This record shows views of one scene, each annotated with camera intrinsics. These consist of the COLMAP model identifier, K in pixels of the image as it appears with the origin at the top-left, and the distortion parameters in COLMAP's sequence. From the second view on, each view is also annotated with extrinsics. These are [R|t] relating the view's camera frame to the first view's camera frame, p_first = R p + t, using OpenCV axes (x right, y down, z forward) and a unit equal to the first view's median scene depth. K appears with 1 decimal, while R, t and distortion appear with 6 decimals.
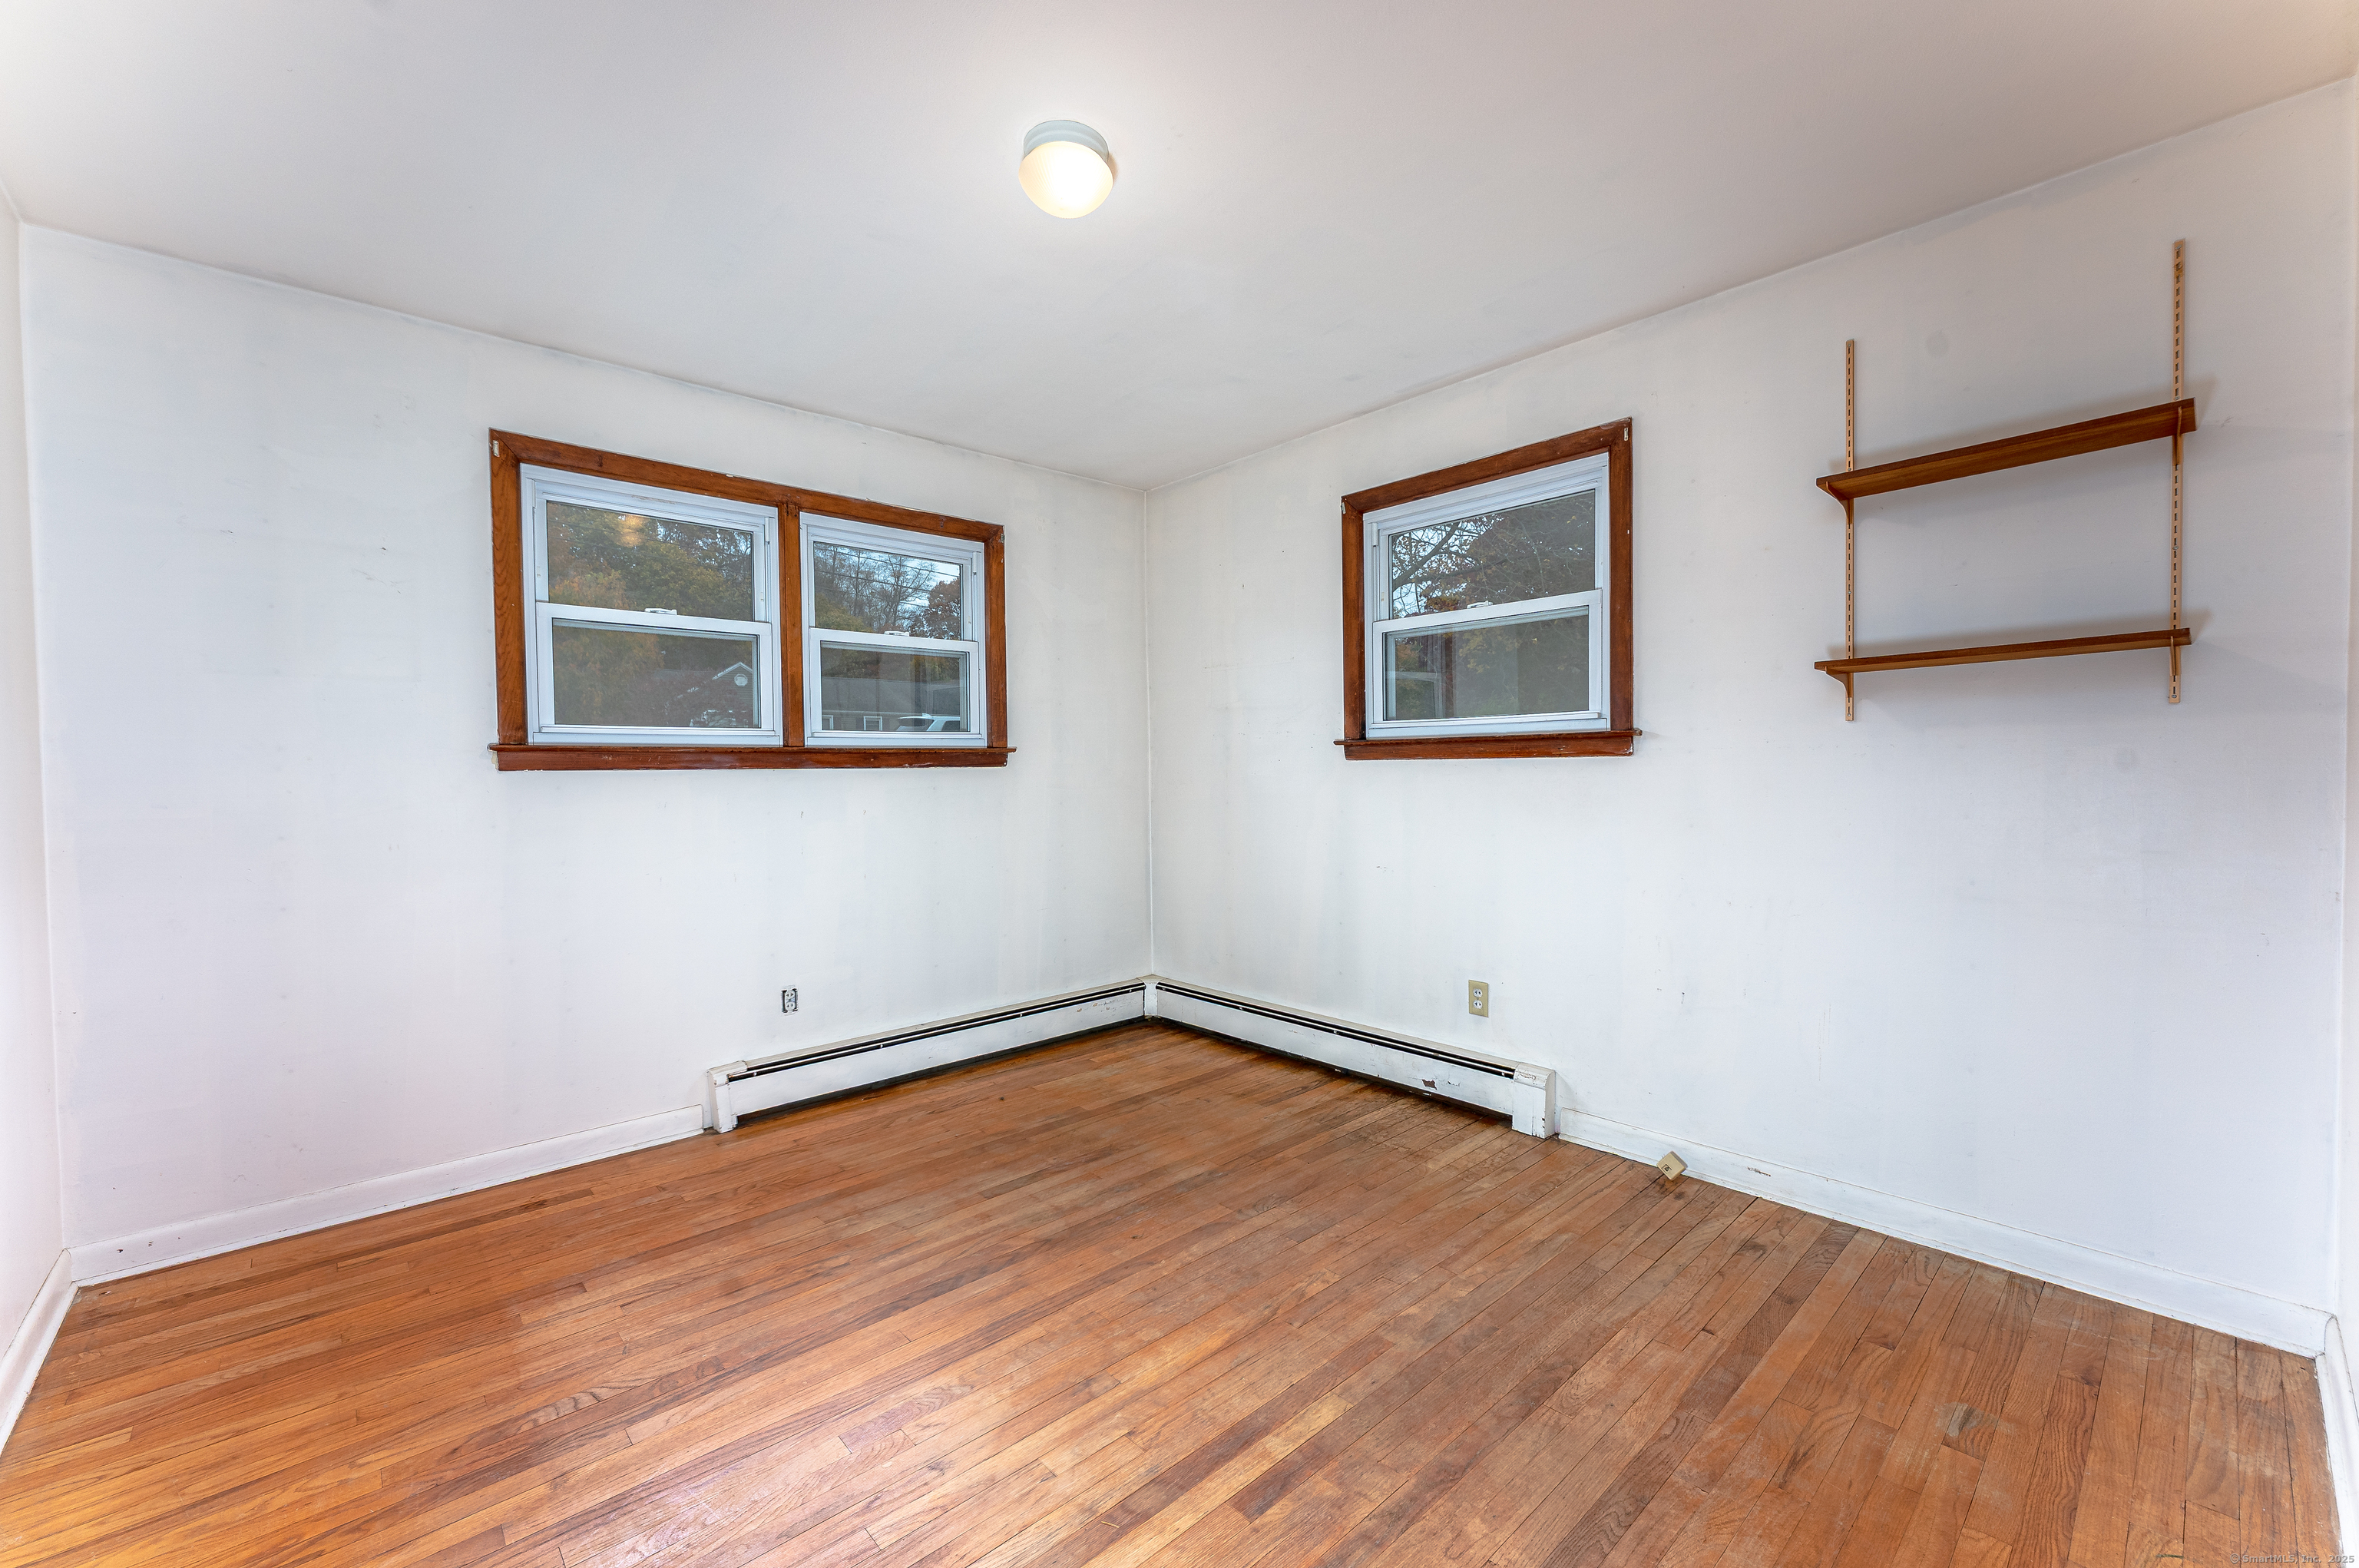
lens RADIAL K [[940.6, 0, 1179.5], [0, 940.6, 784.0], [0, 0, 1]] dist [0.009226, 0.000016]
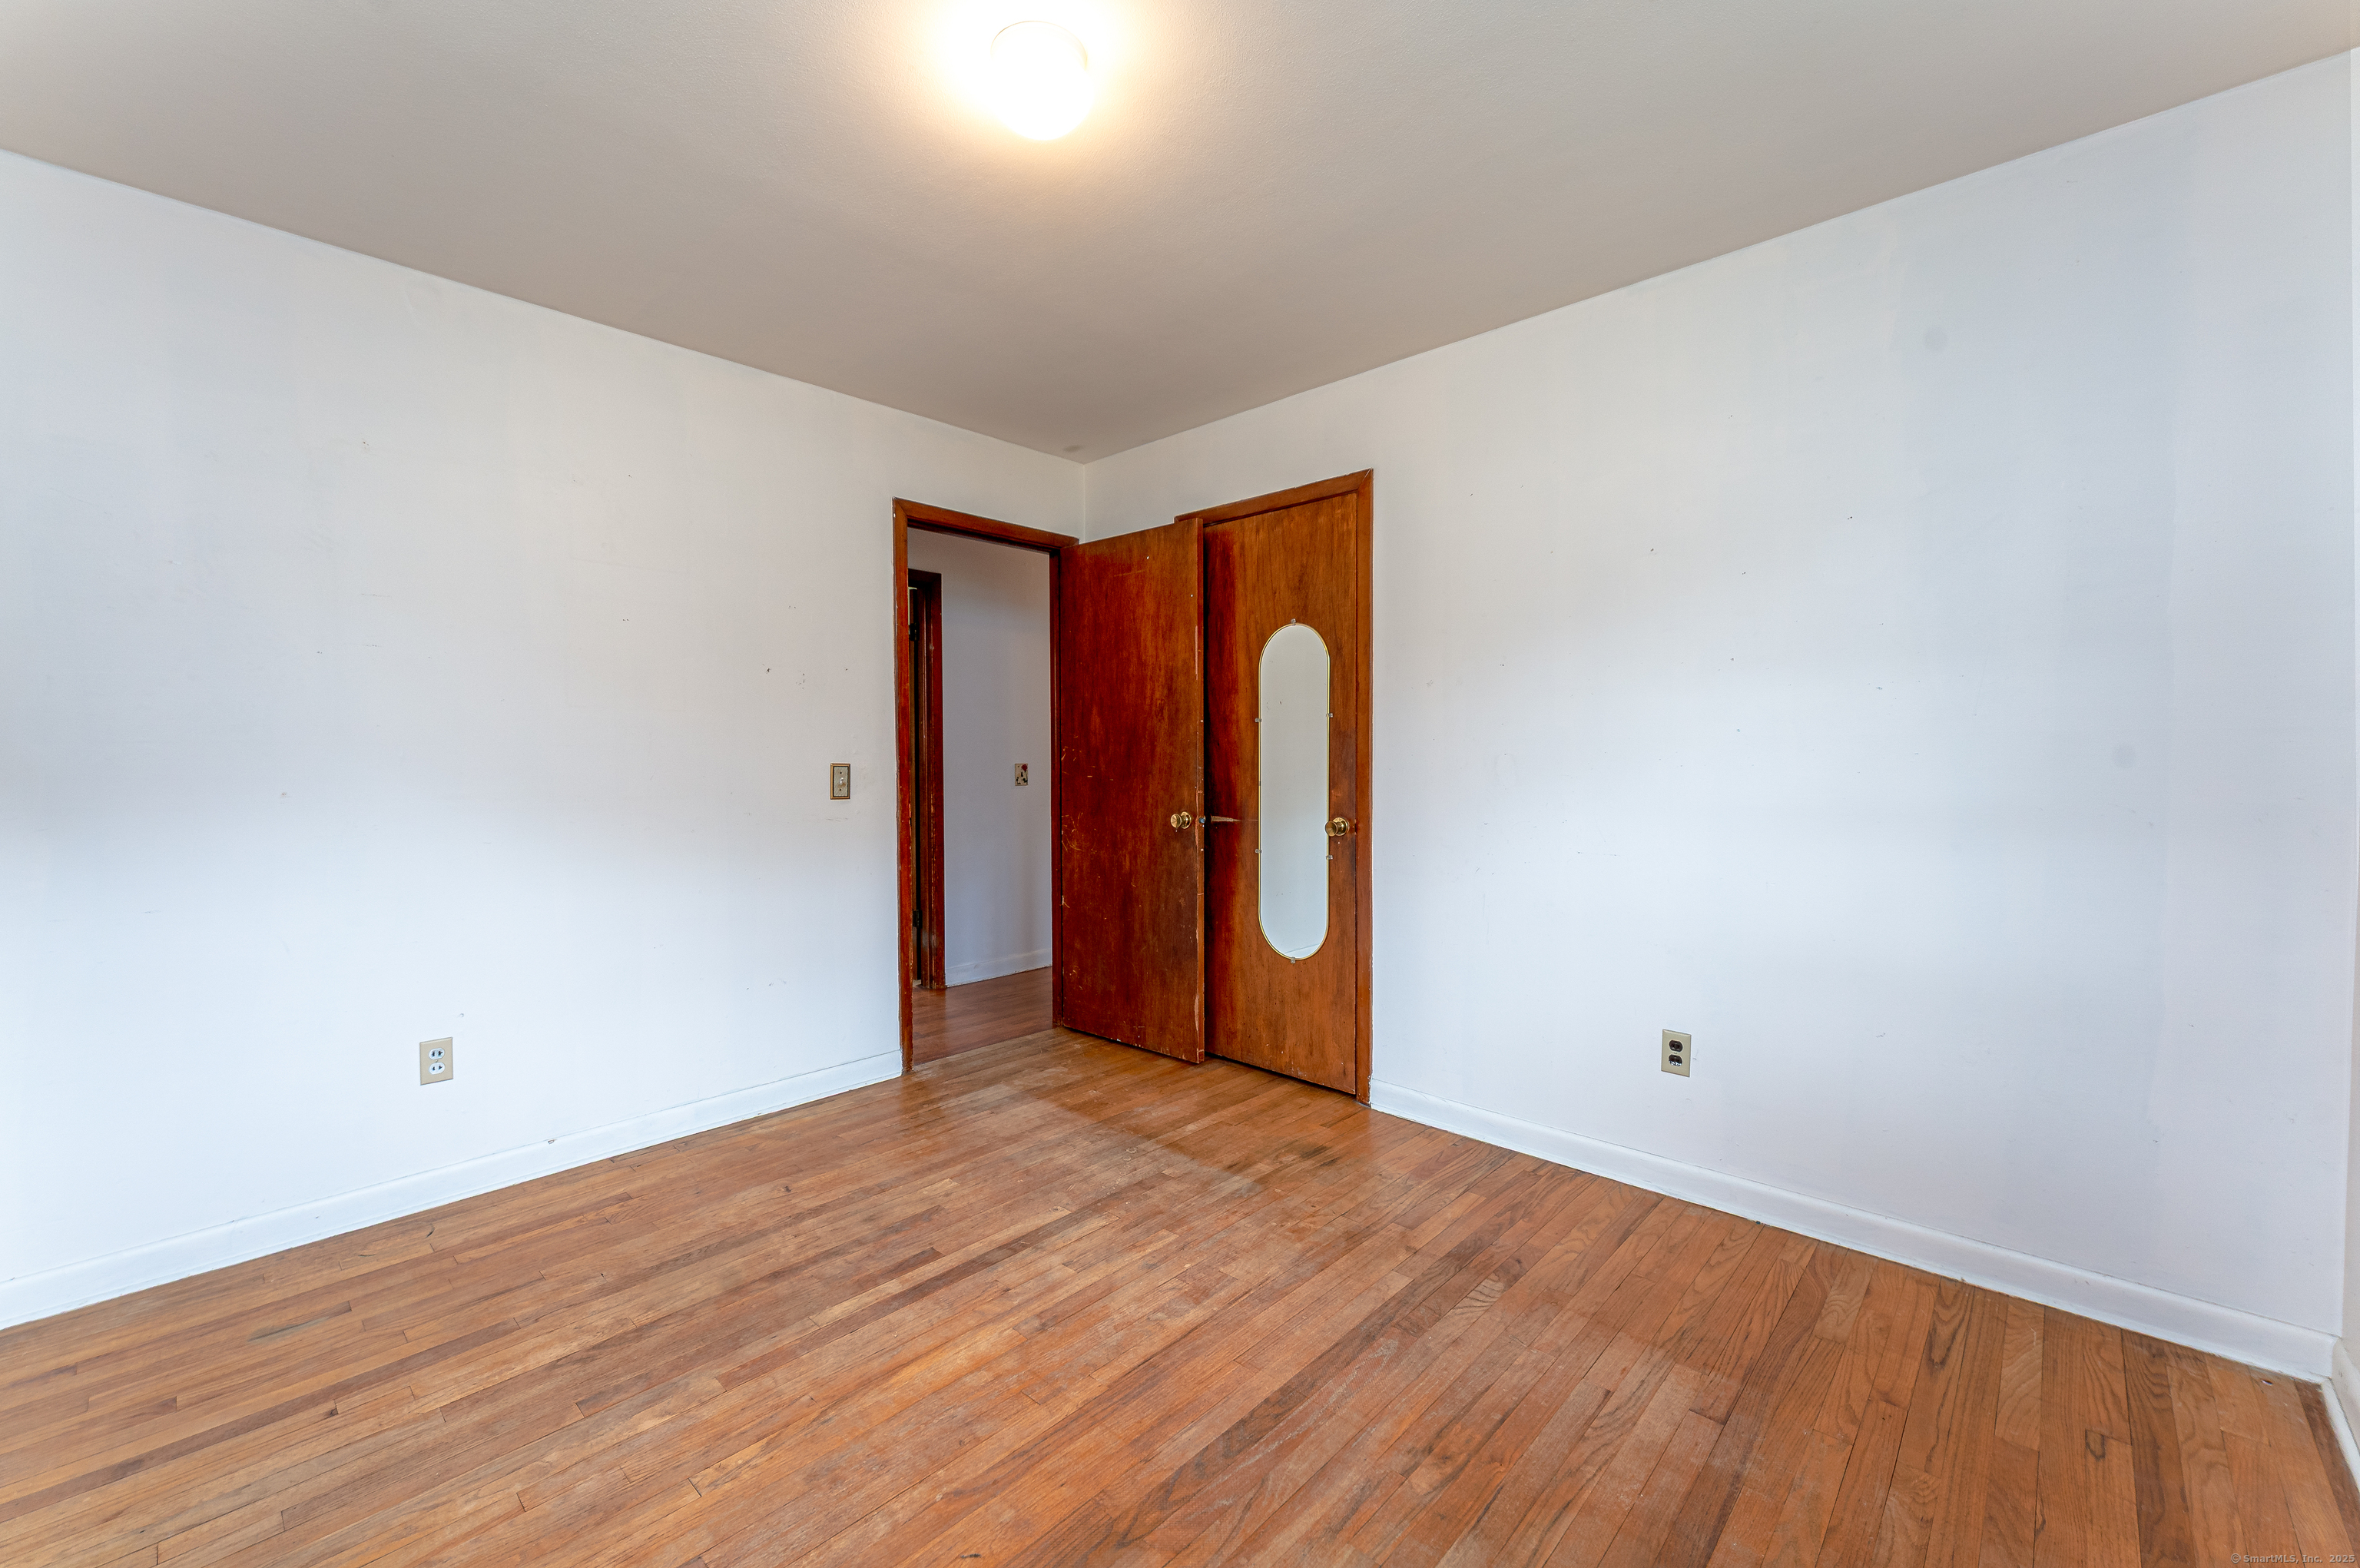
lens RADIAL K [[941.1, 0, 1180.0], [0, 941.1, 784.0], [0, 0, 1]] dist [0.009226, 0.000016]
pose [[-0.996594, 0.021719, -0.079552, -0.177822], [0.018040, 0.998747, 0.046682, -0.034691], [0.080466, 0.045088, -0.995737, 2.026227]]
